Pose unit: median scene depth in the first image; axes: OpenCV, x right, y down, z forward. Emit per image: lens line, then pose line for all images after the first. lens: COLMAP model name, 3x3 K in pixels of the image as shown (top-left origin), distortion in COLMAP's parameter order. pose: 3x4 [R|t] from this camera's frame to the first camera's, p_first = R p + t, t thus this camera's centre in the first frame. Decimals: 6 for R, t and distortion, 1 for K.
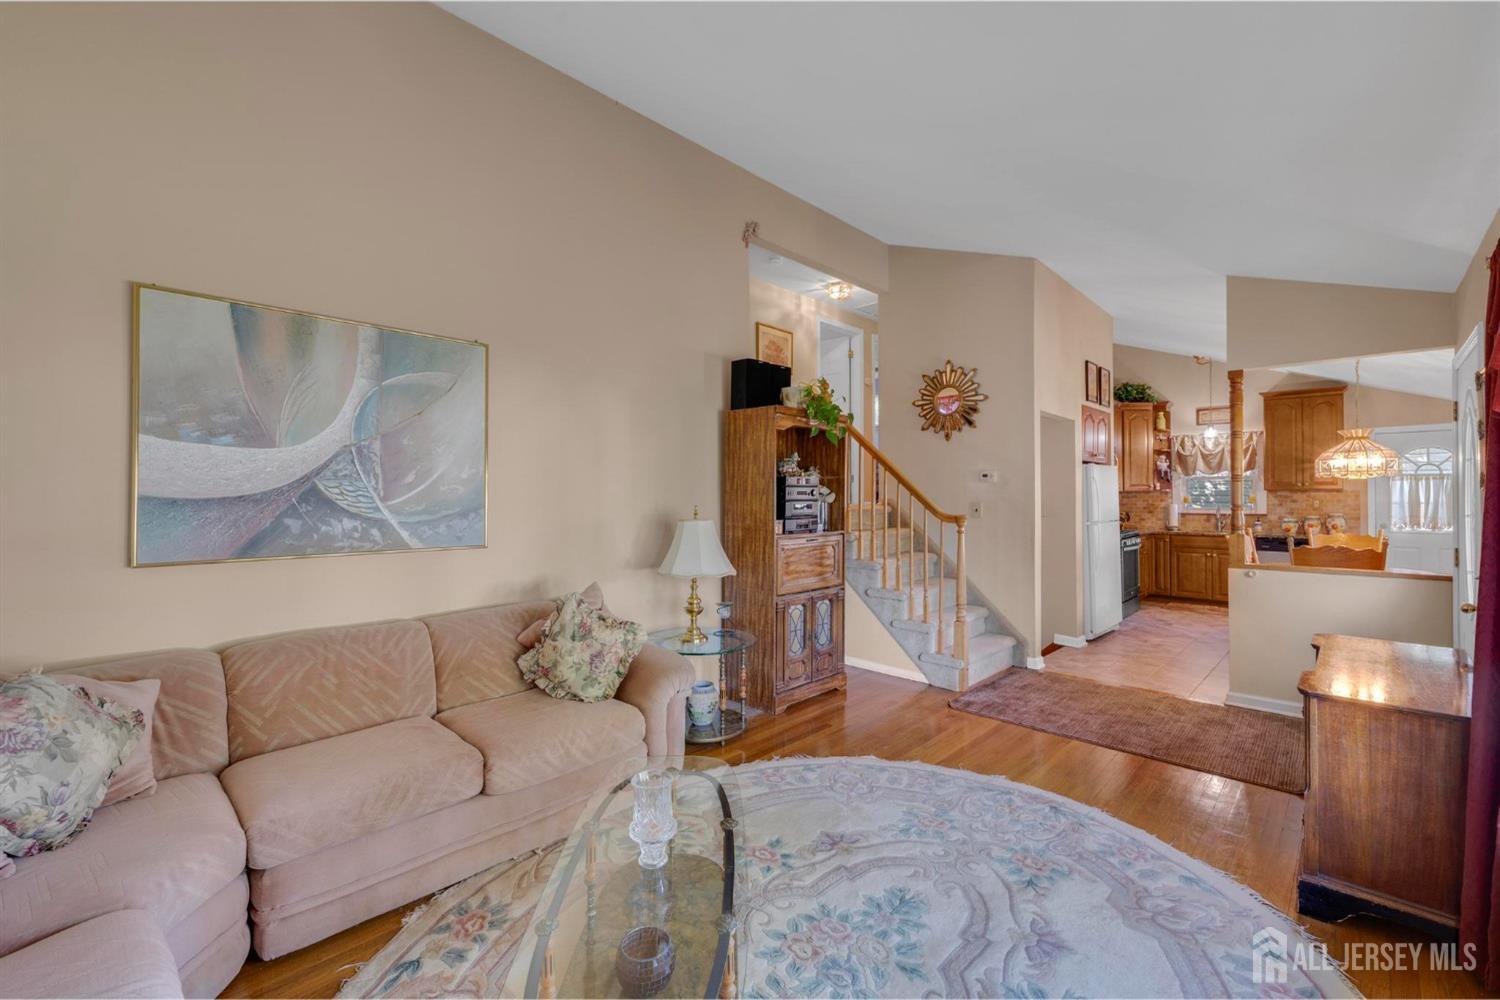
lens RADIAL K [[627.2, 0, 745.7], [0, 627.2, 491.8], [0, 0, 1]] dist [-0.000692, 0.000167]
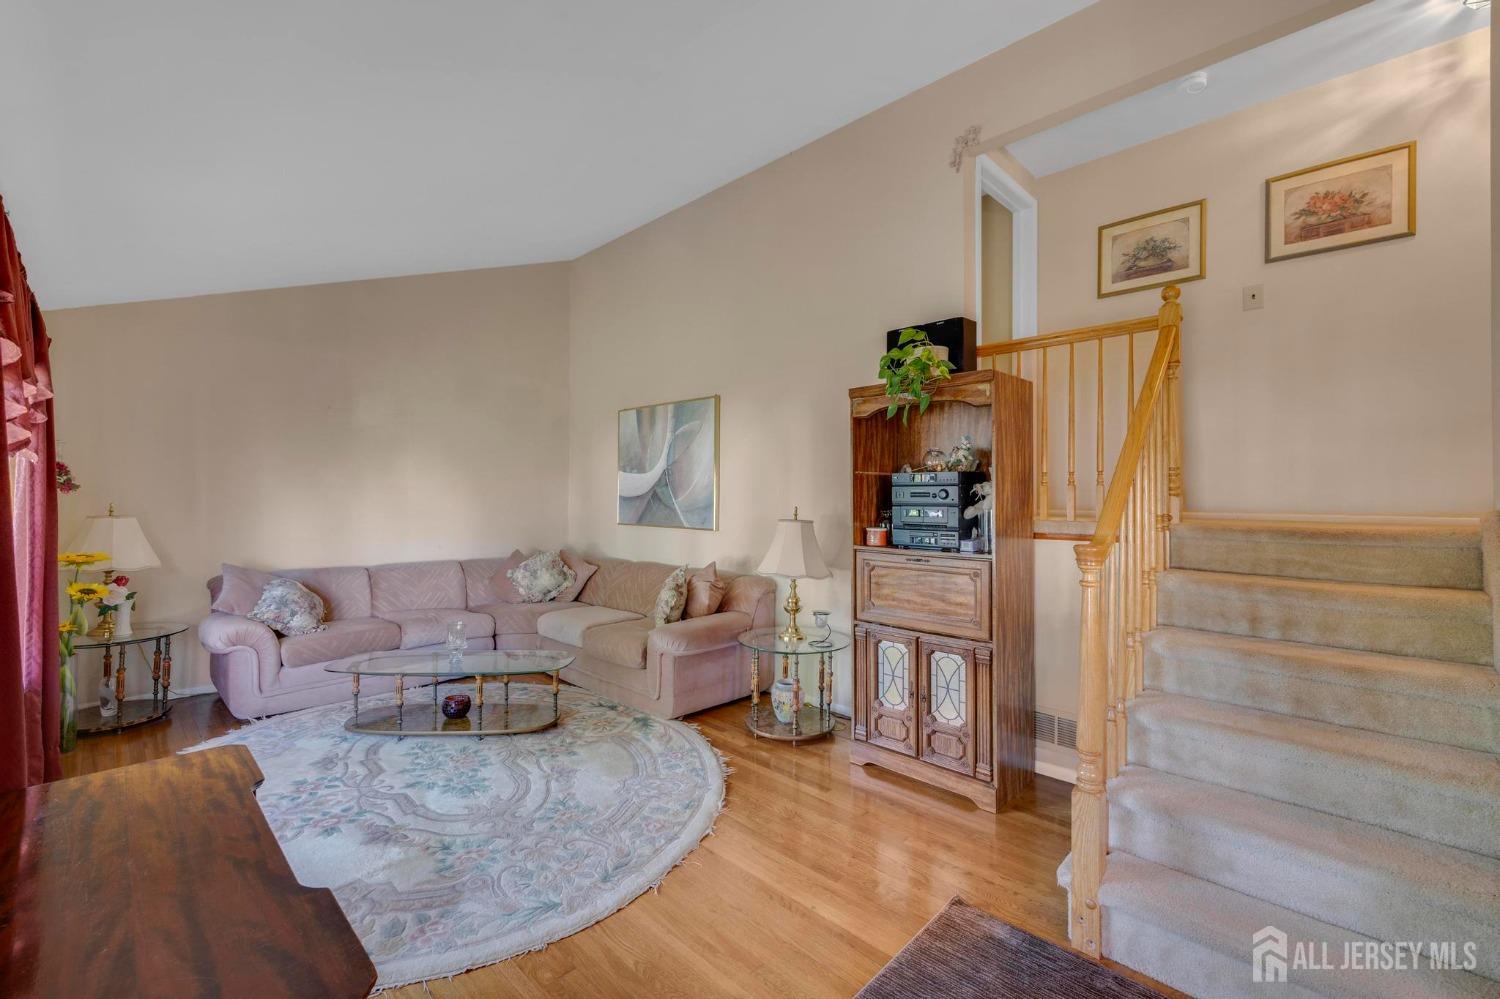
lens RADIAL K [[627.2, 0, 745.7], [0, 627.2, 491.3], [0, 0, 1]] dist [-0.000692, 0.000167]
pose [[0.001348, -0.006251, -0.999980, 0.503792], [0.000229, 0.999980, -0.006251, 0.001790], [0.999999, -0.000221, 0.001349, 0.492876]]
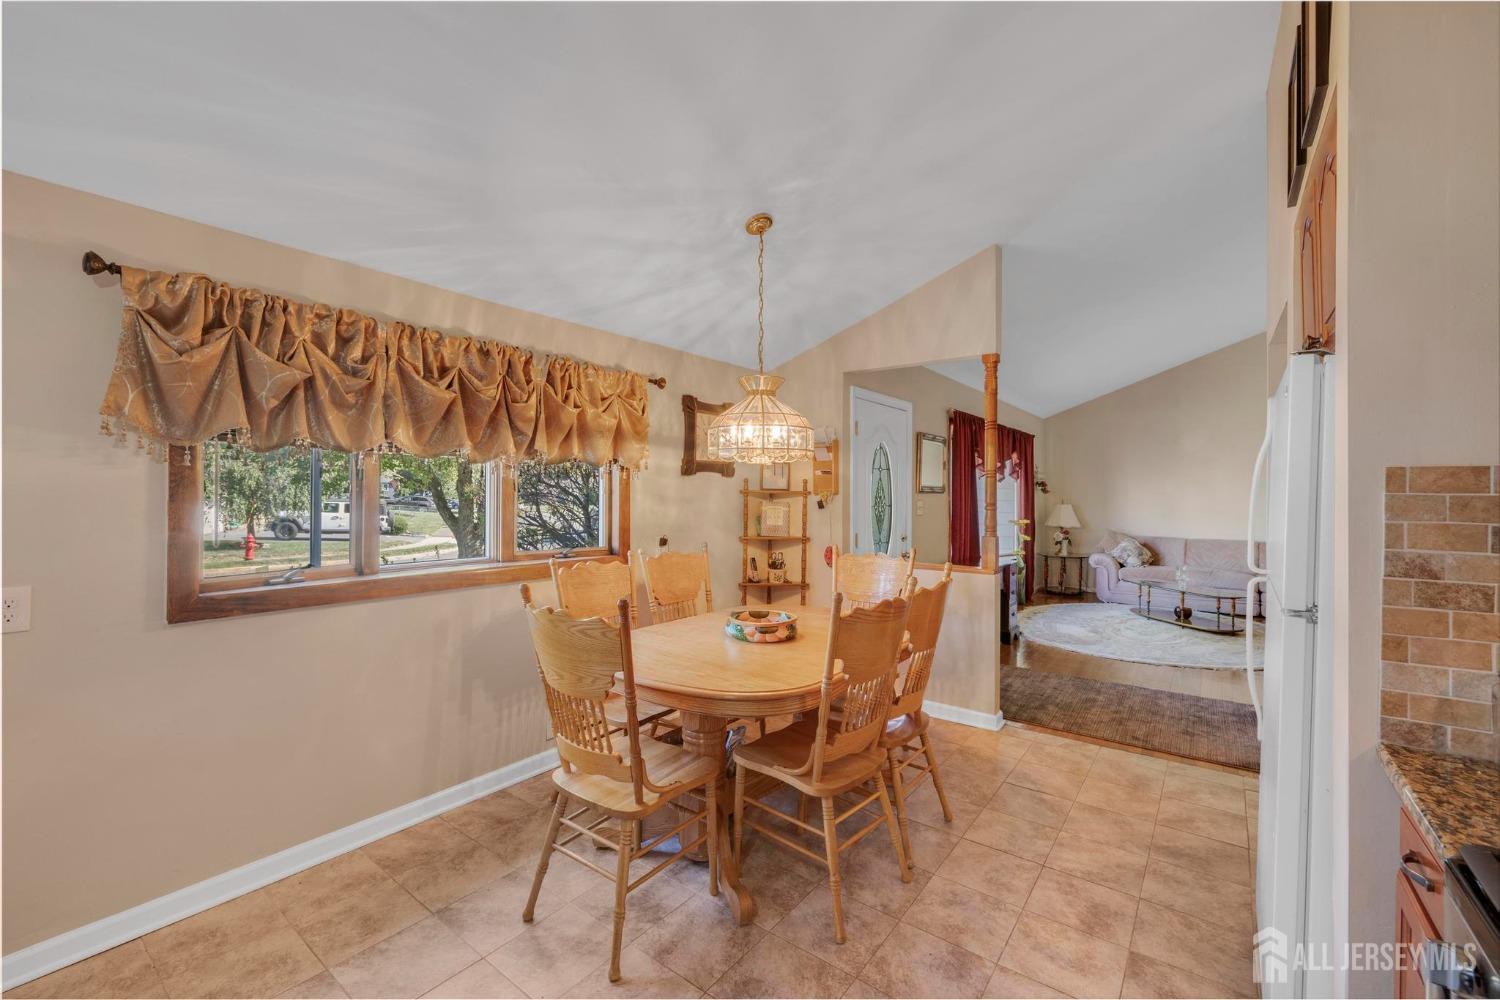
lens RADIAL K [[627.2, 0, 745.7], [0, 627.2, 491.8], [0, 0, 1]] dist [-0.000692, 0.000167]
pose [[-0.991616, -0.001712, -0.129208, 0.753614], [-0.000564, 0.999960, -0.008919, 0.007292], [0.129218, -0.008771, -0.991577, 1.114723]]
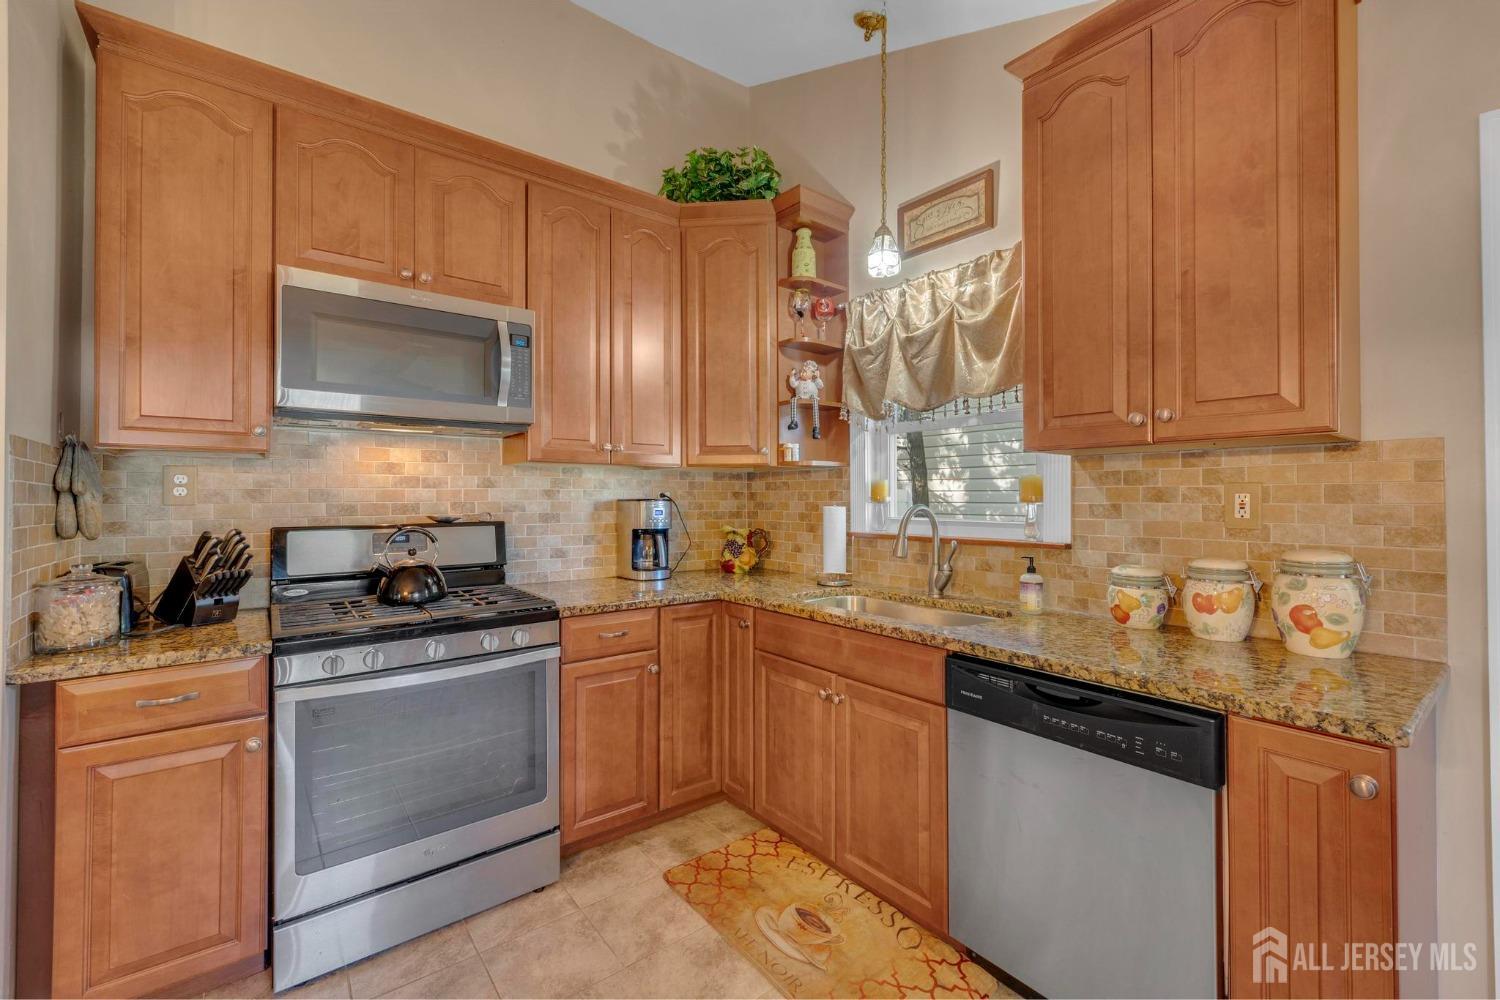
lens RADIAL K [[627.2, 0, 745.7], [0, 627.2, 491.8], [0, 0, 1]] dist [-0.000692, 0.000167]
pose [[0.990770, 0.003806, -0.135503, 0.821610], [-0.004187, 0.999988, -0.002528, 0.016232], [0.135491, 0.003072, 0.990774, 0.806860]]
